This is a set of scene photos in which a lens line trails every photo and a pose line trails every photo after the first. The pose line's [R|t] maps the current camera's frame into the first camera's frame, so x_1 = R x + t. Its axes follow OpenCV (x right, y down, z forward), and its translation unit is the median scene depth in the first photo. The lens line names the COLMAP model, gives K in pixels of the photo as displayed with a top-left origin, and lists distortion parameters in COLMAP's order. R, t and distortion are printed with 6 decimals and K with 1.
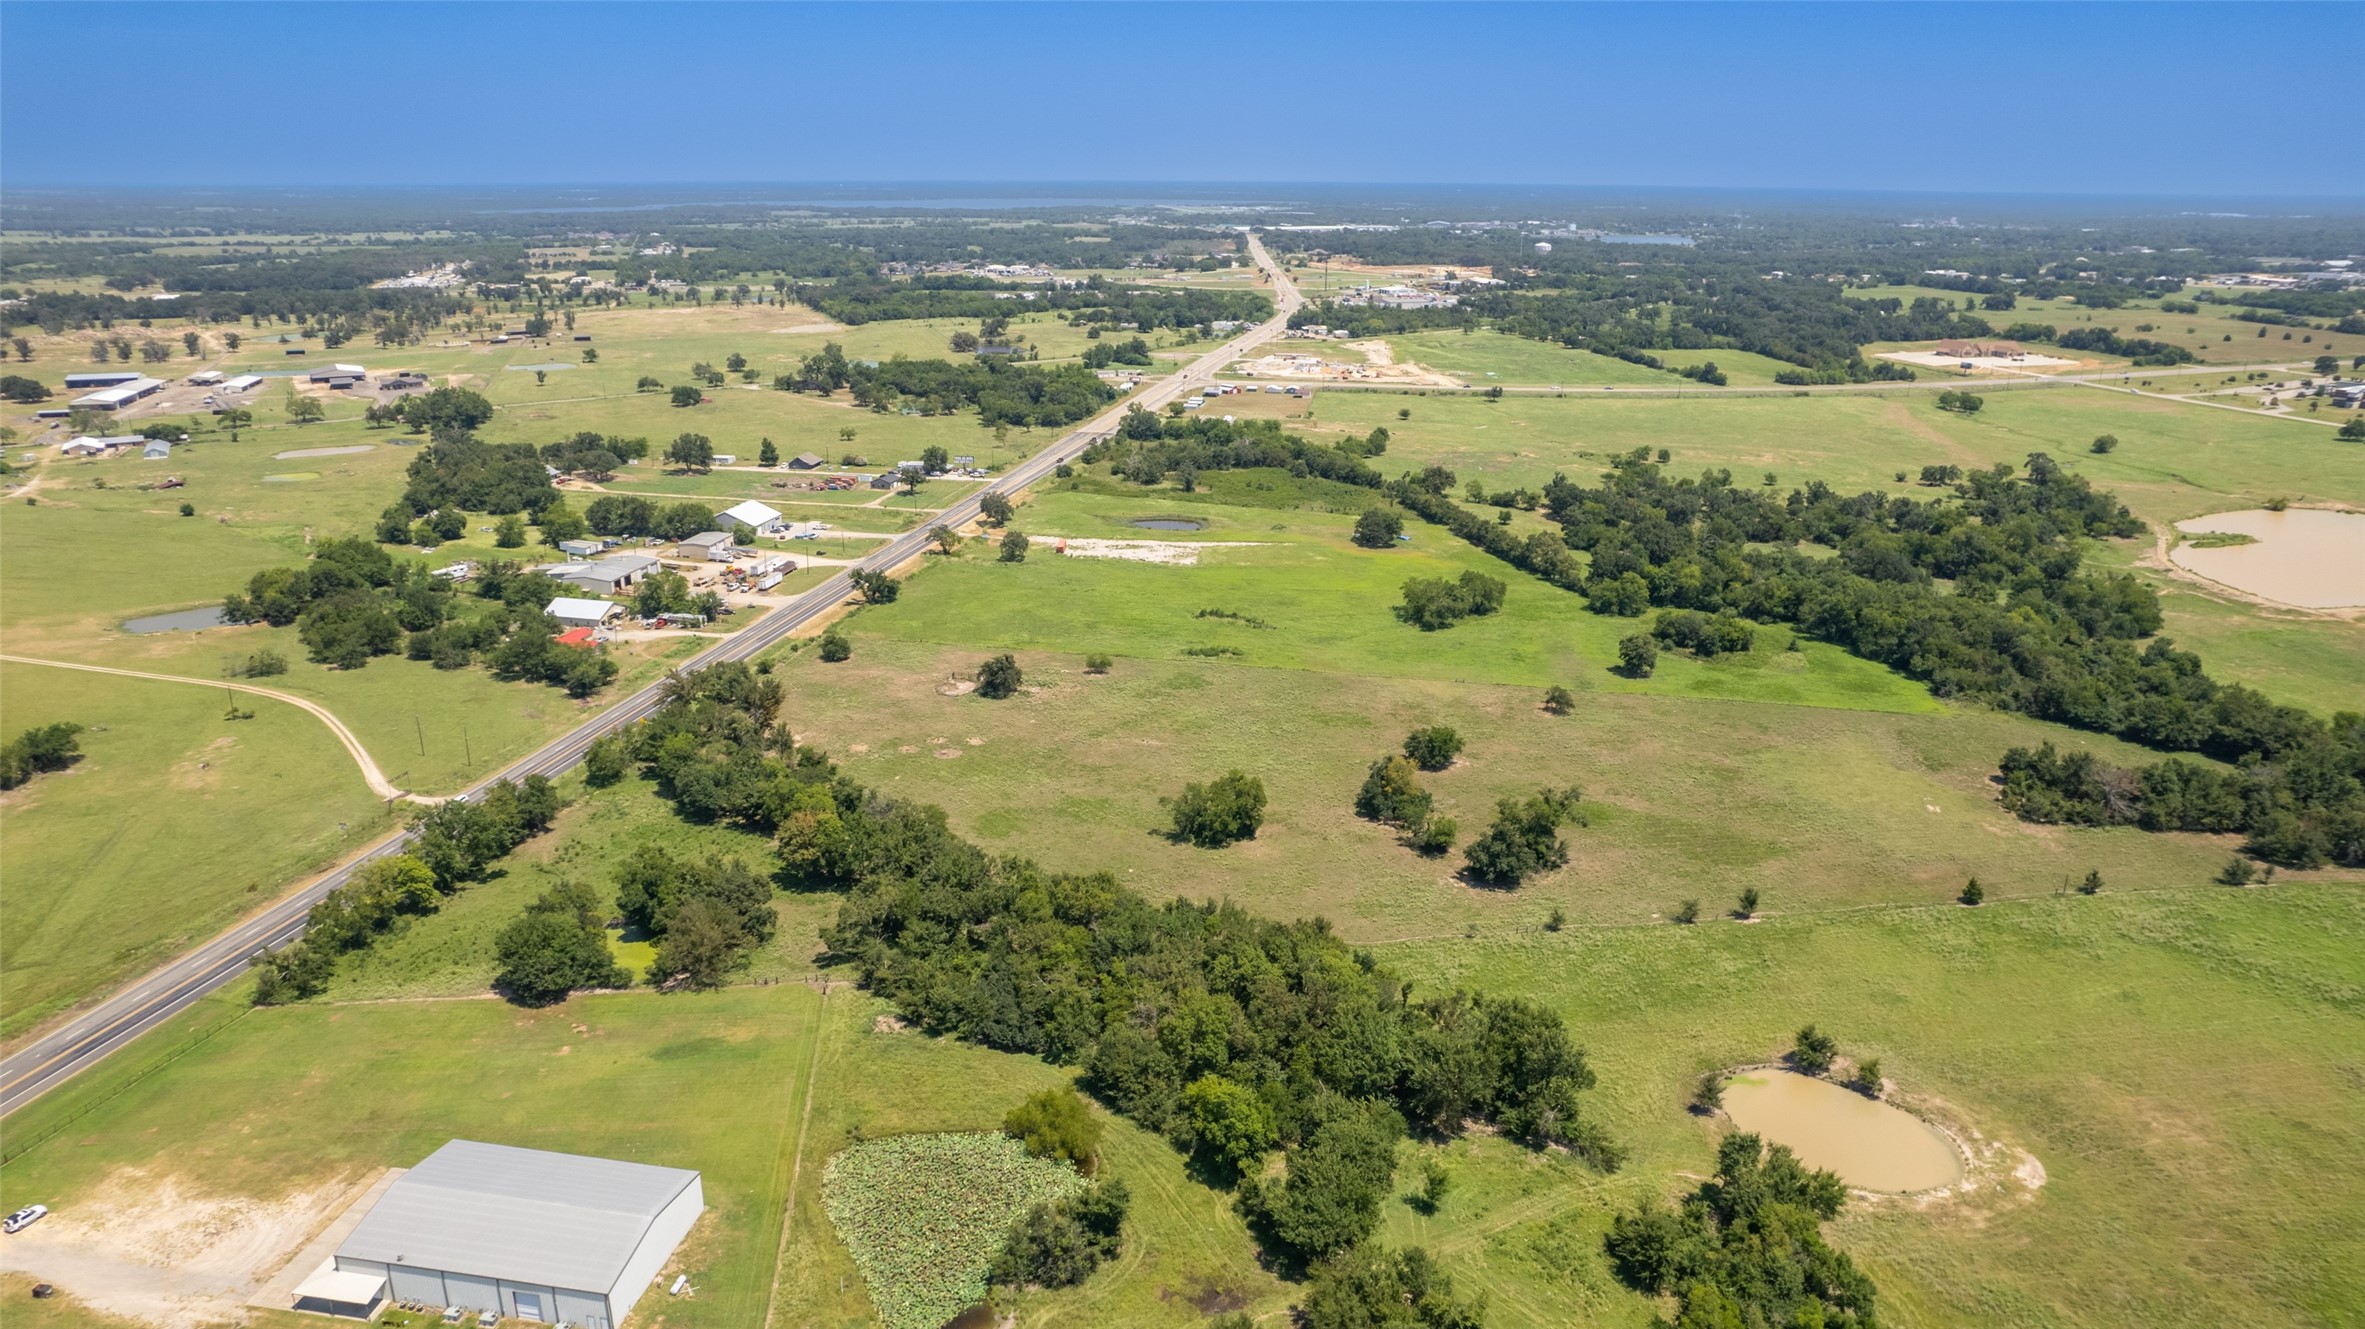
lens RADIAL K [[1515.5, 0, 1185.4], [0, 1515.5, 674.2], [0, 0, 1]] dist [-0.080110, 0.073383]
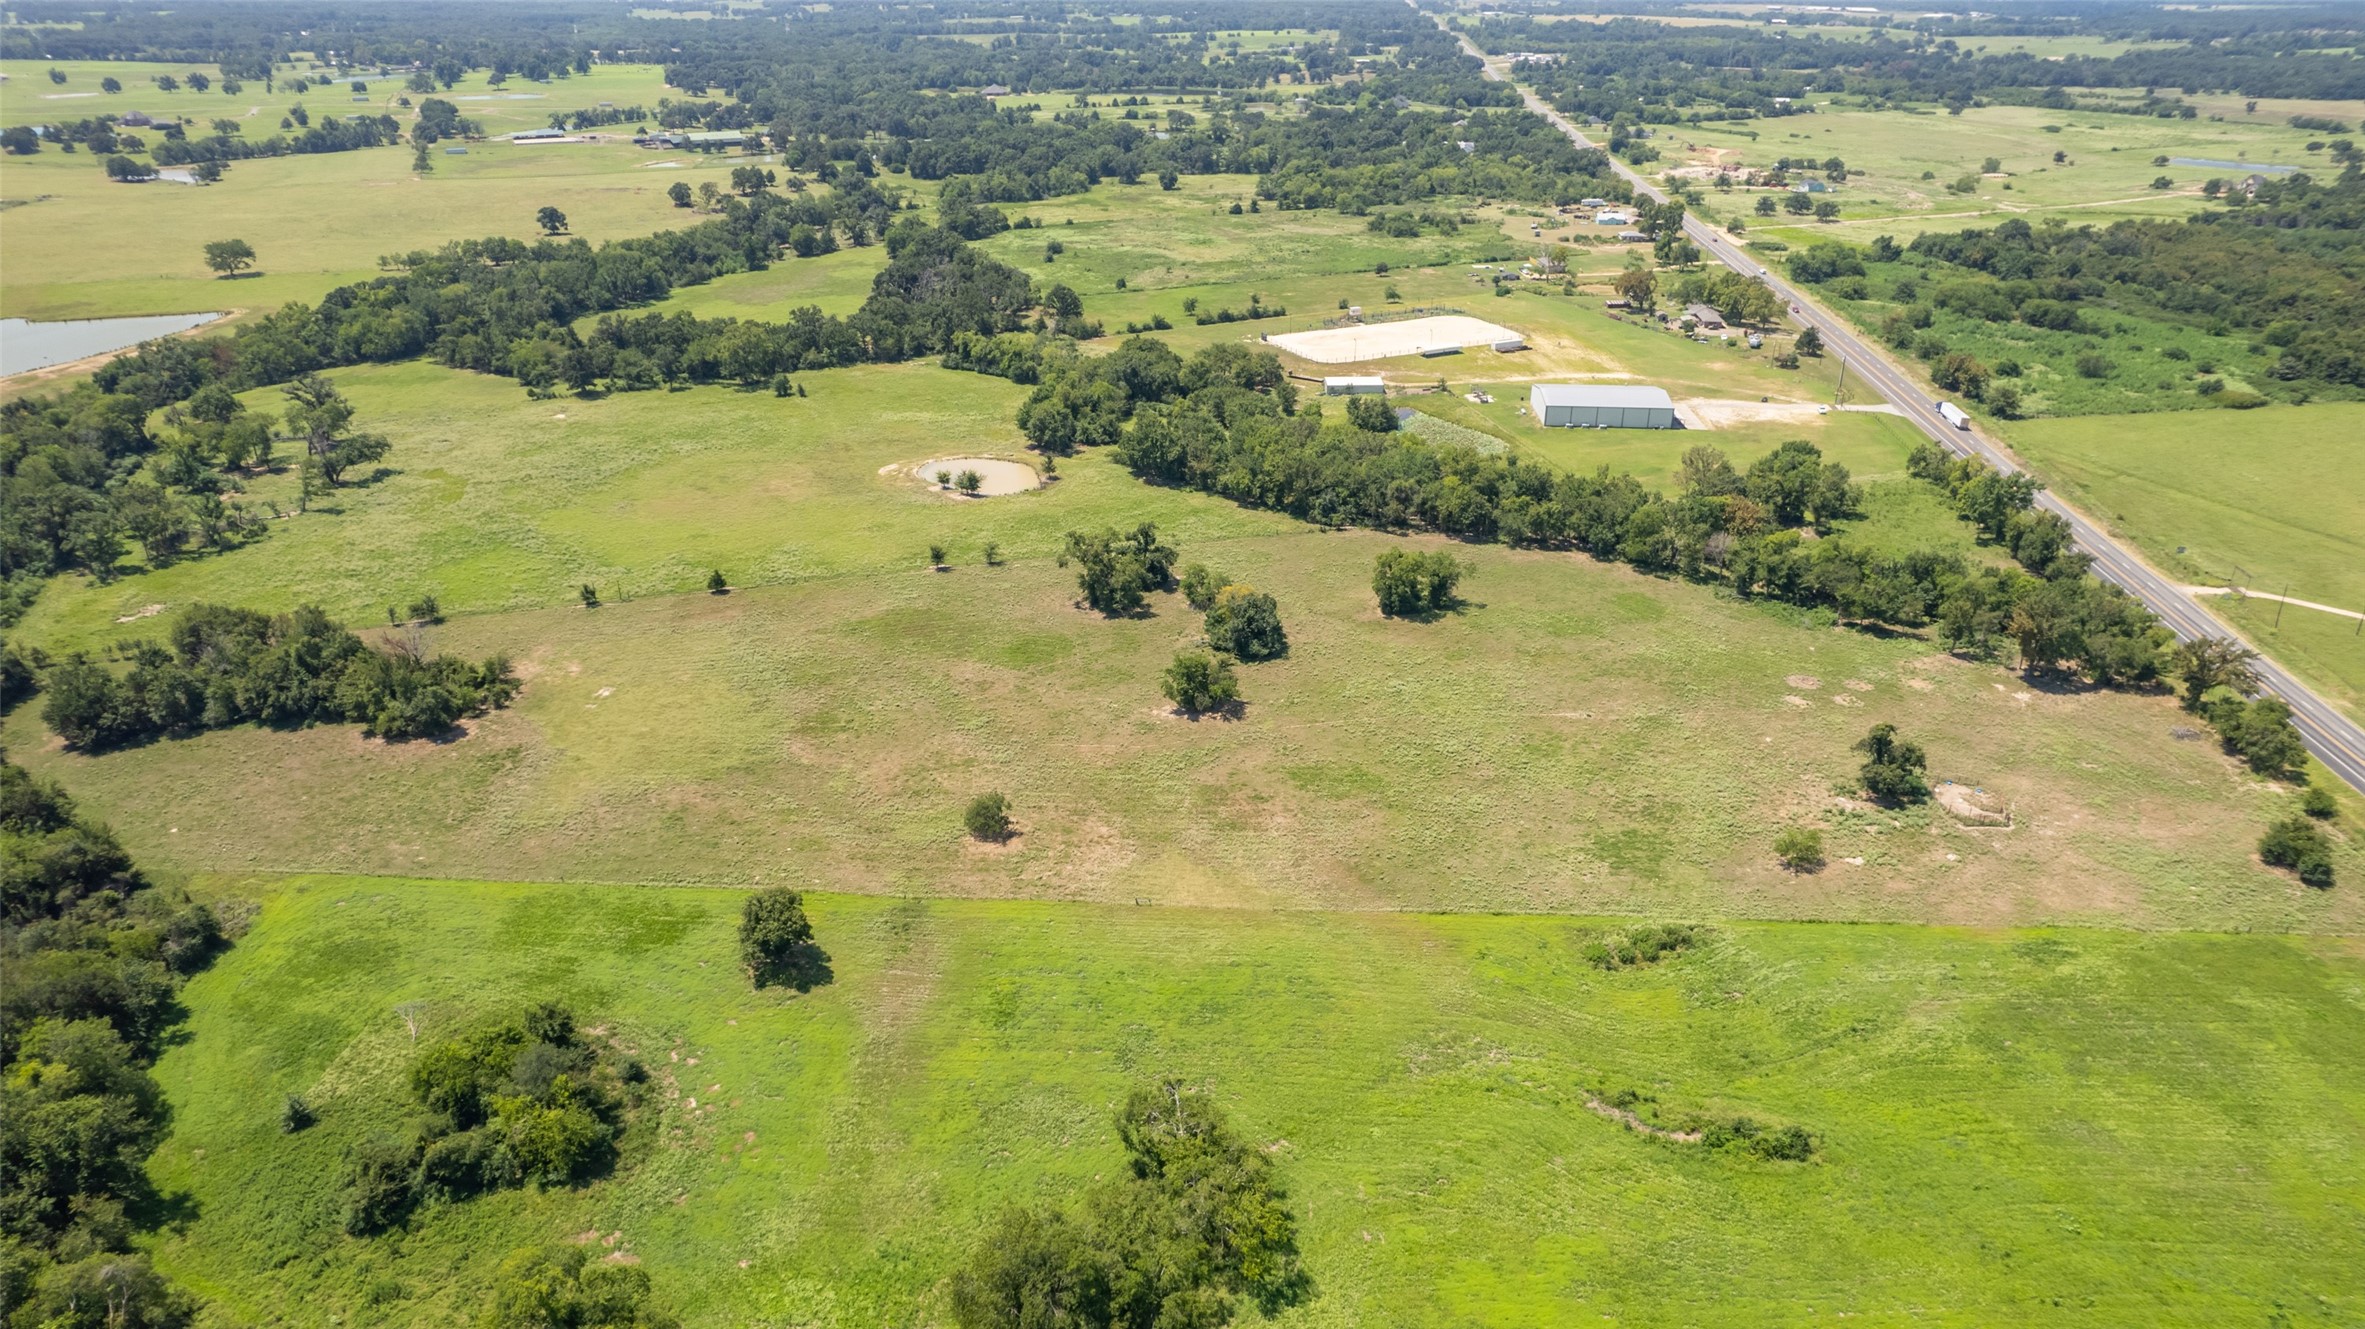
lens RADIAL K [[1515.5, 0, 1186.8], [0, 1515.5, 677.3], [0, 0, 1]] dist [-0.080110, 0.073383]
pose [[-0.991040, 0.049605, -0.124011, 0.257574], [-0.051563, 0.714407, 0.697828, -0.474156], [0.123210, 0.697970, -0.705448, 1.486250]]
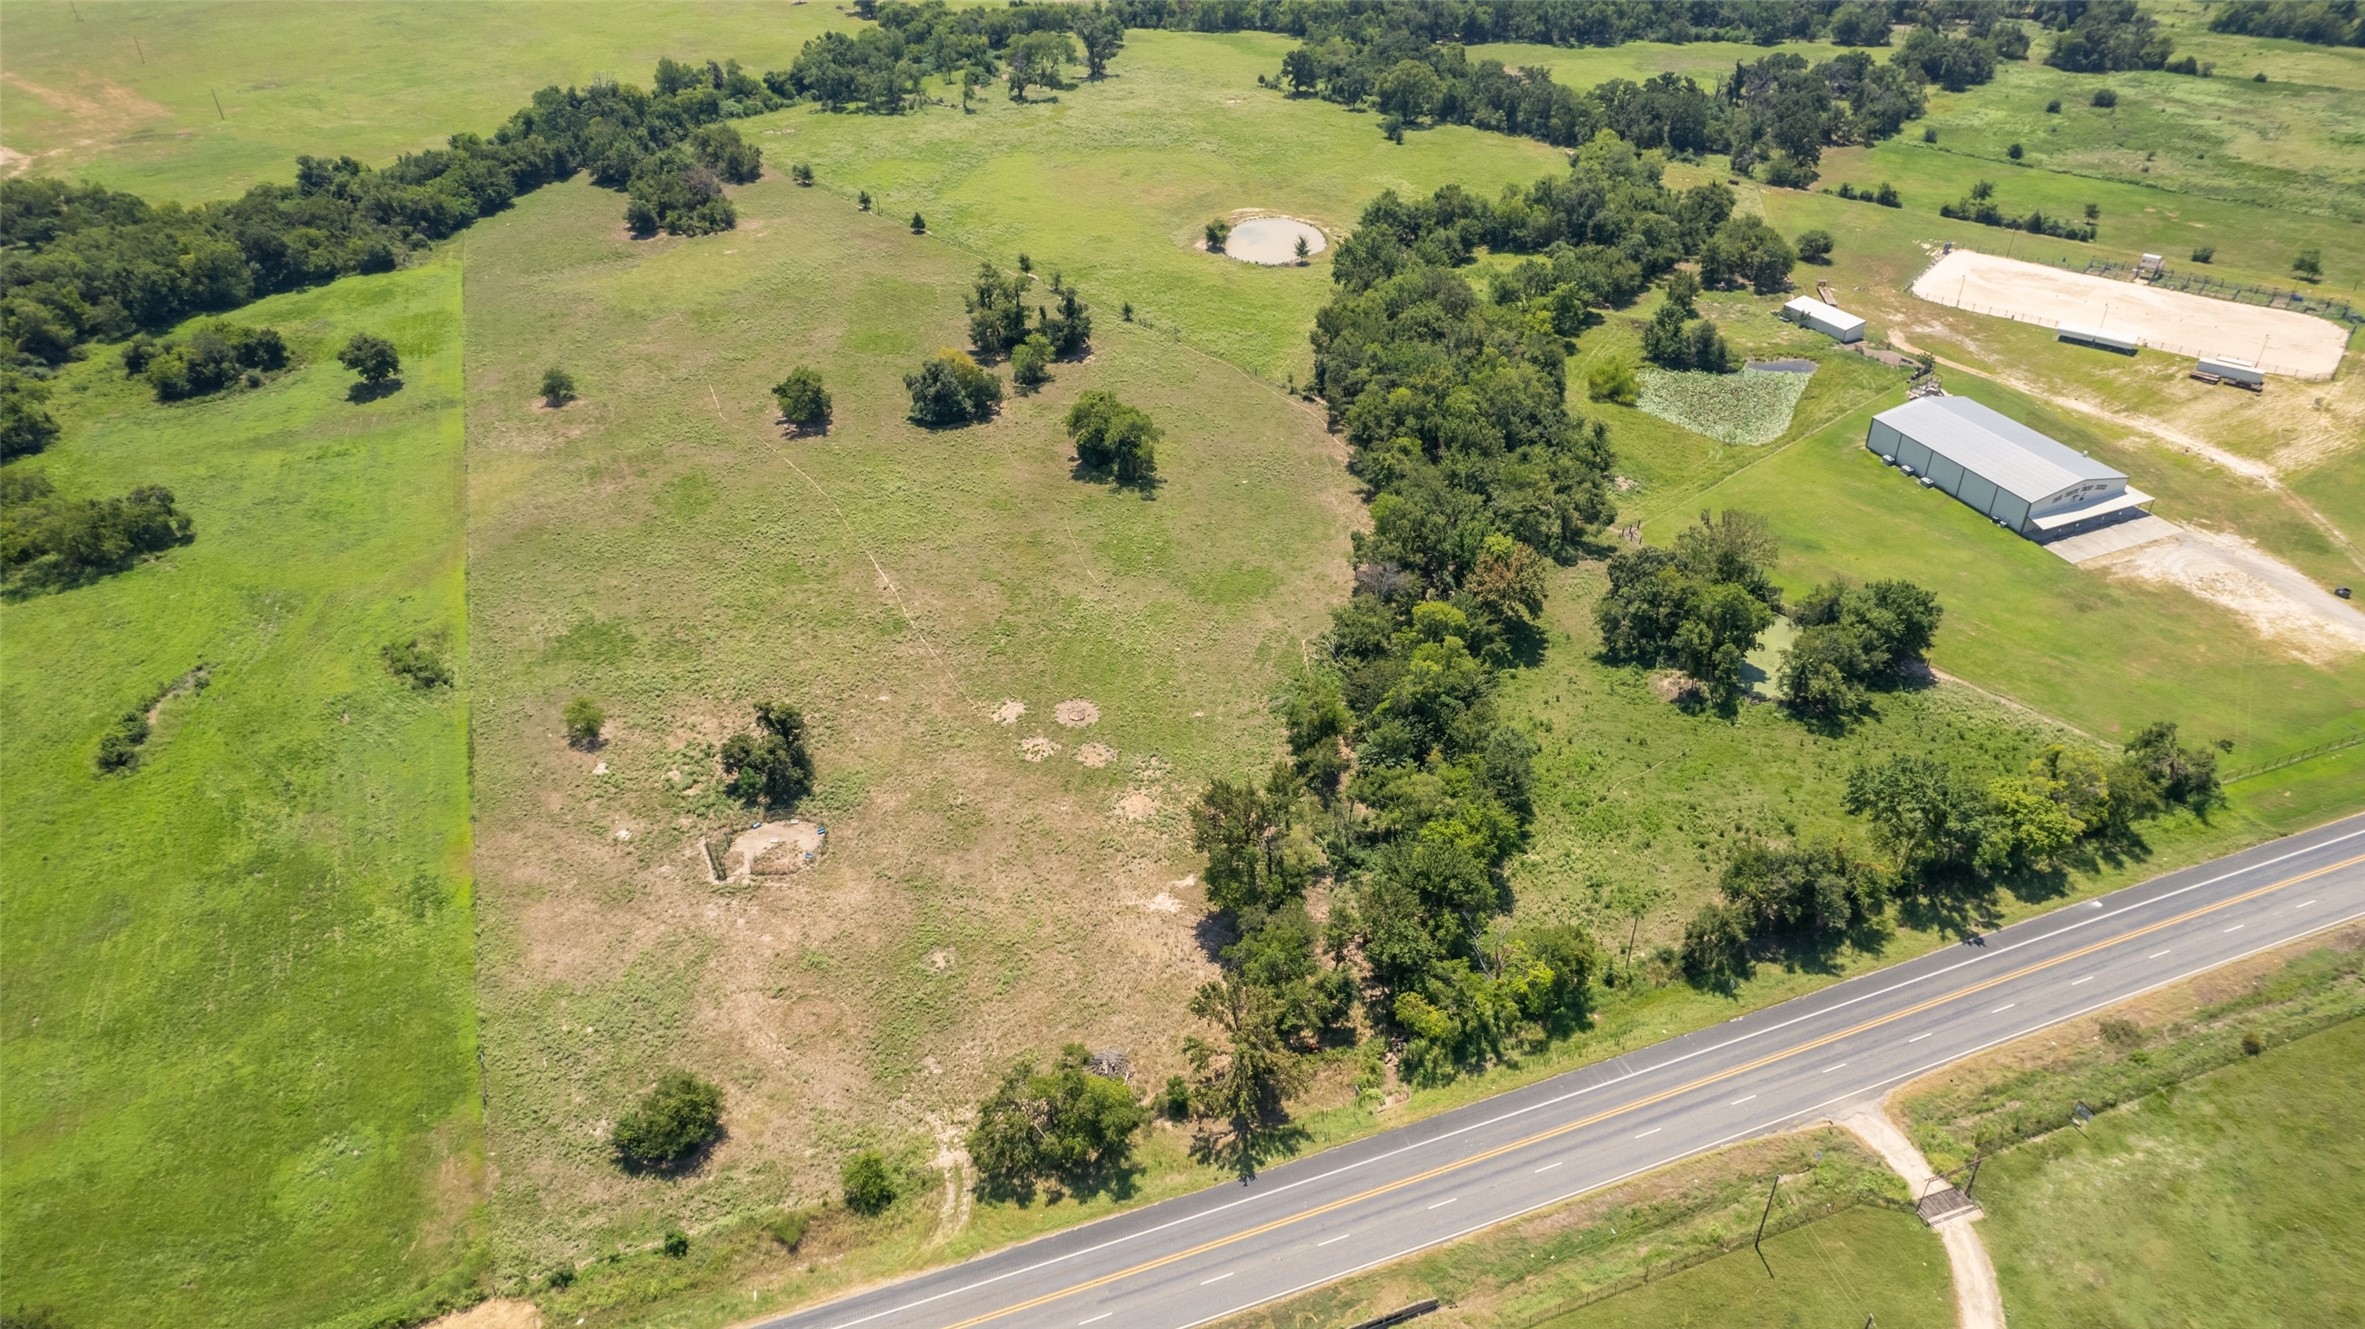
lens RADIAL K [[1515.5, 0, 1182.2], [0, 1515.5, 666.7], [0, 0, 1]] dist [-0.080110, 0.073383]
pose [[-0.548434, -0.473771, 0.689029, -0.569491], [0.267093, 0.681589, 0.681248, -0.346825], [-0.792390, 0.557654, -0.247266, 1.082554]]
